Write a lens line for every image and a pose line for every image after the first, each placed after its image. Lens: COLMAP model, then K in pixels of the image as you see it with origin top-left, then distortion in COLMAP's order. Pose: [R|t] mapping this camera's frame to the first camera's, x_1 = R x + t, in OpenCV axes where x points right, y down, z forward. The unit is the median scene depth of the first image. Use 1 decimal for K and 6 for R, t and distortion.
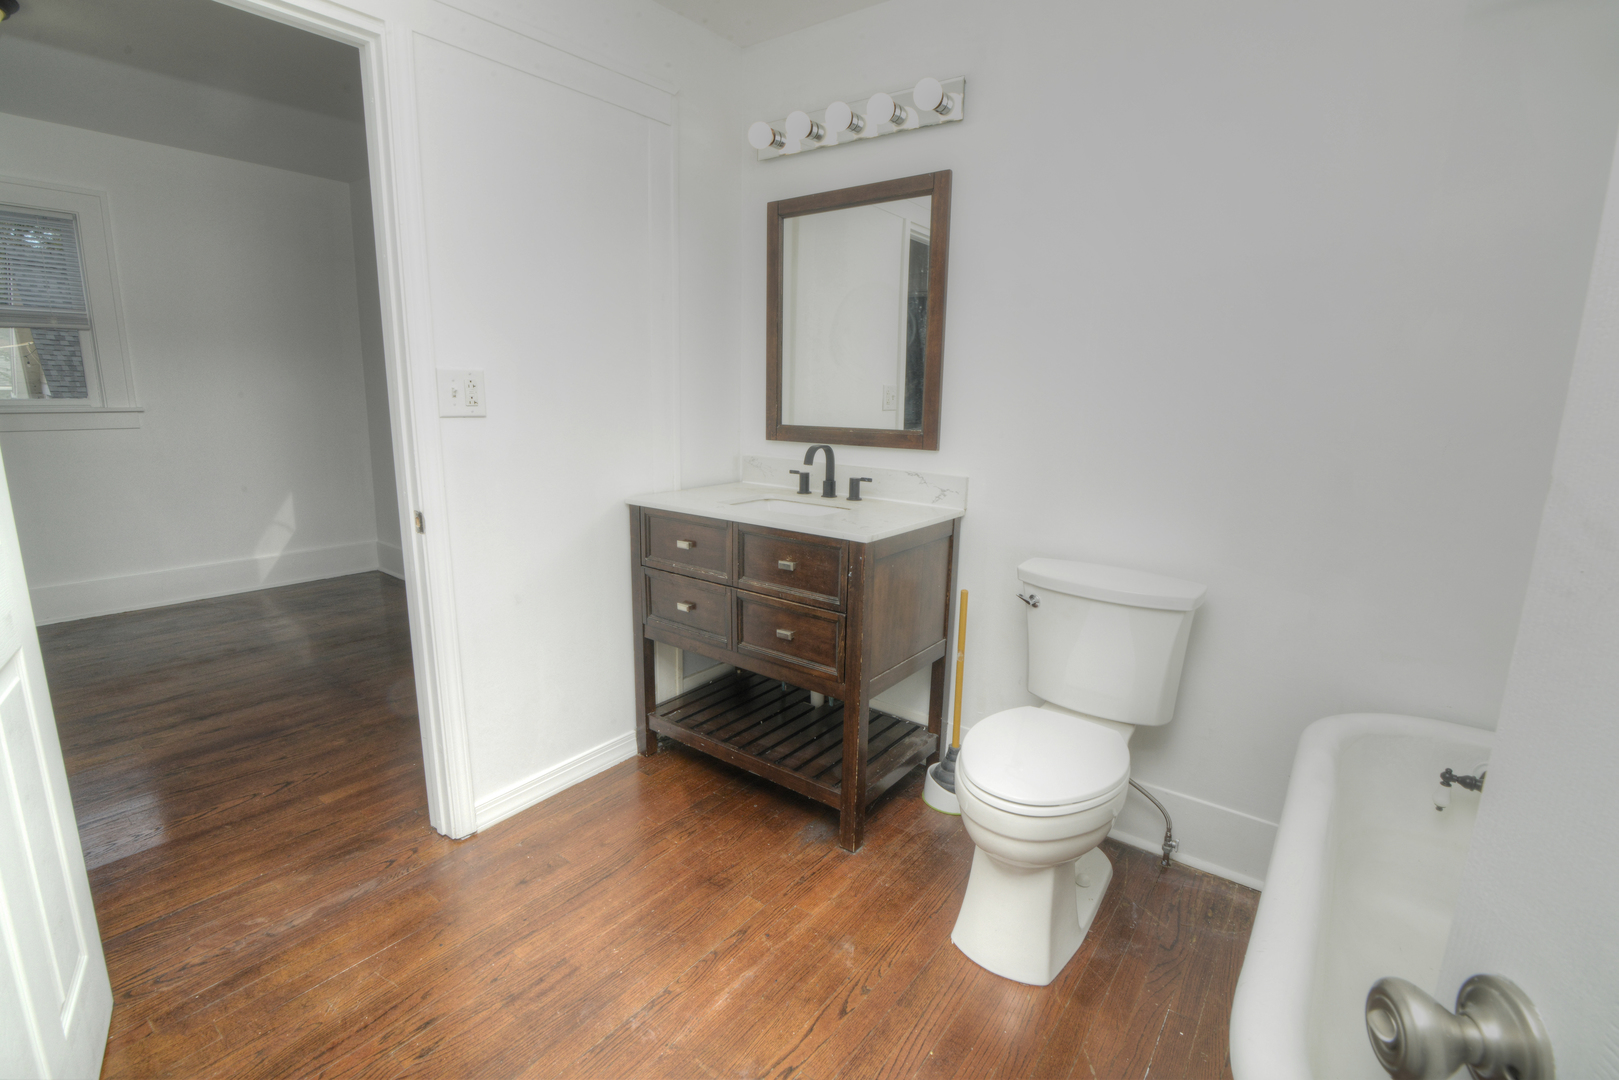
lens RADIAL K [[755.4, 0, 809.5], [0, 755.4, 540.0], [0, 0, 1]] dist [-0.001775, -0.000212]
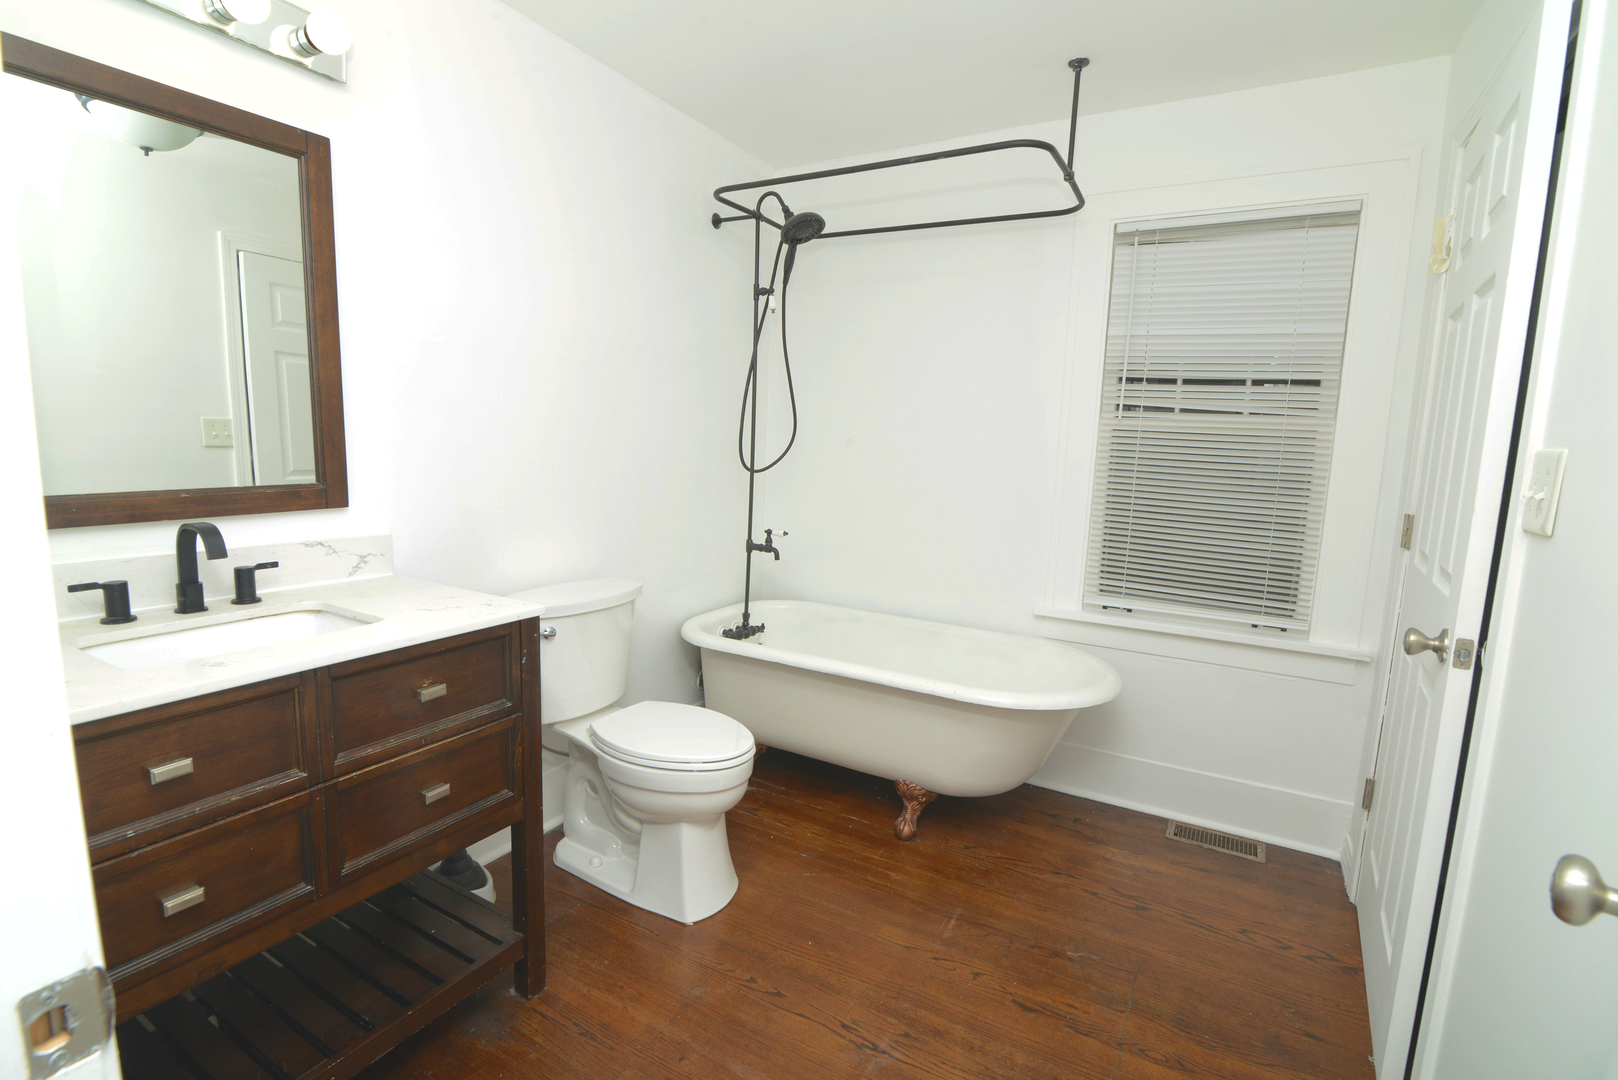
lens RADIAL K [[754.9, 0, 809.0], [0, 754.9, 540.0], [0, 0, 1]] dist [-0.001775, -0.000212]
pose [[-0.125970, -0.159525, 0.979124, -0.646941], [0.164274, 0.970005, 0.179174, -0.148977], [-0.978338, 0.183416, -0.095985, 0.643281]]
